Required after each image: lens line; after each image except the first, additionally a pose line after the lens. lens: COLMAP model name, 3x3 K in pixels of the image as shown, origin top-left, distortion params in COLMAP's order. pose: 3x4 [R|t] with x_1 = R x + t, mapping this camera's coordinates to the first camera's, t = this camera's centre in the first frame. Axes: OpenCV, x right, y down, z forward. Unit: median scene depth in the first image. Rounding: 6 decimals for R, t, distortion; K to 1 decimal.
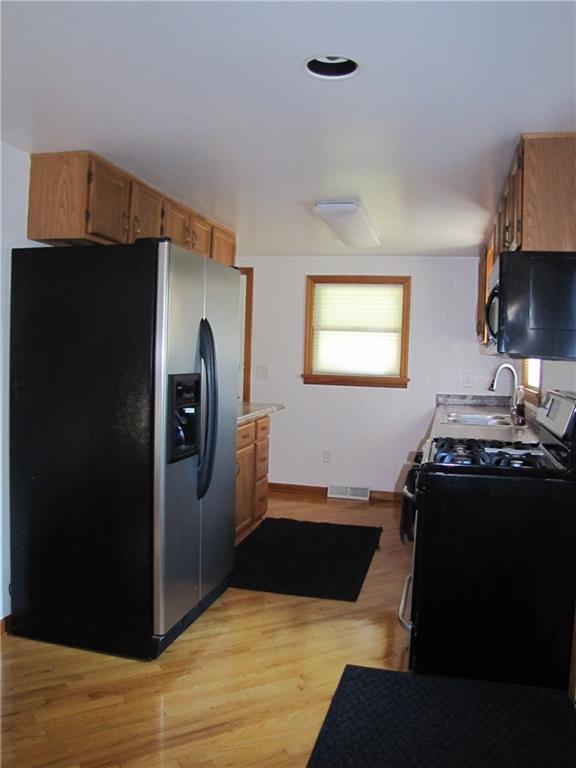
lens RADIAL K [[639.6, 0, 287.0], [0, 639.6, 381.6], [0, 0, 1]] dist [-0.134881, 0.070435]
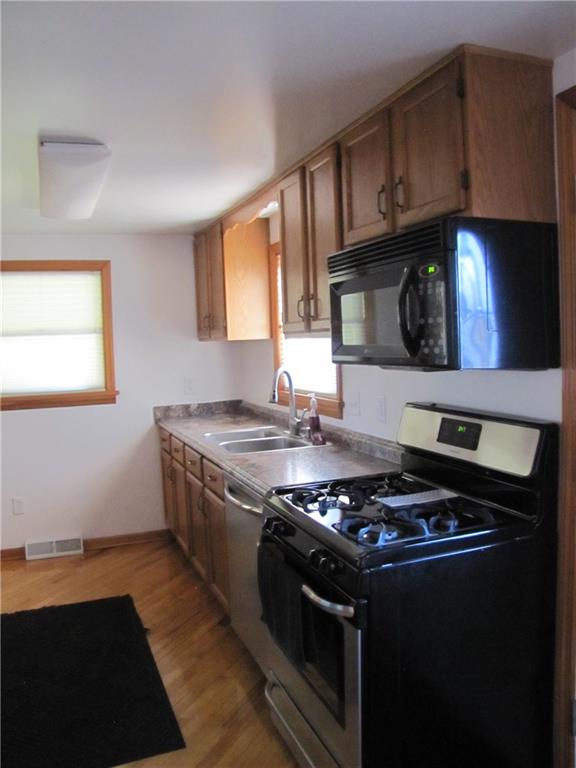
lens RADIAL K [[639.6, 0, 289.5], [0, 639.6, 386.3], [0, 0, 1]] dist [-0.134881, 0.070435]
pose [[0.815412, -0.101589, 0.569897, -0.080625], [0.086307, 0.994812, 0.053845, -0.034309], [-0.572411, 0.005280, 0.819950, 0.237531]]
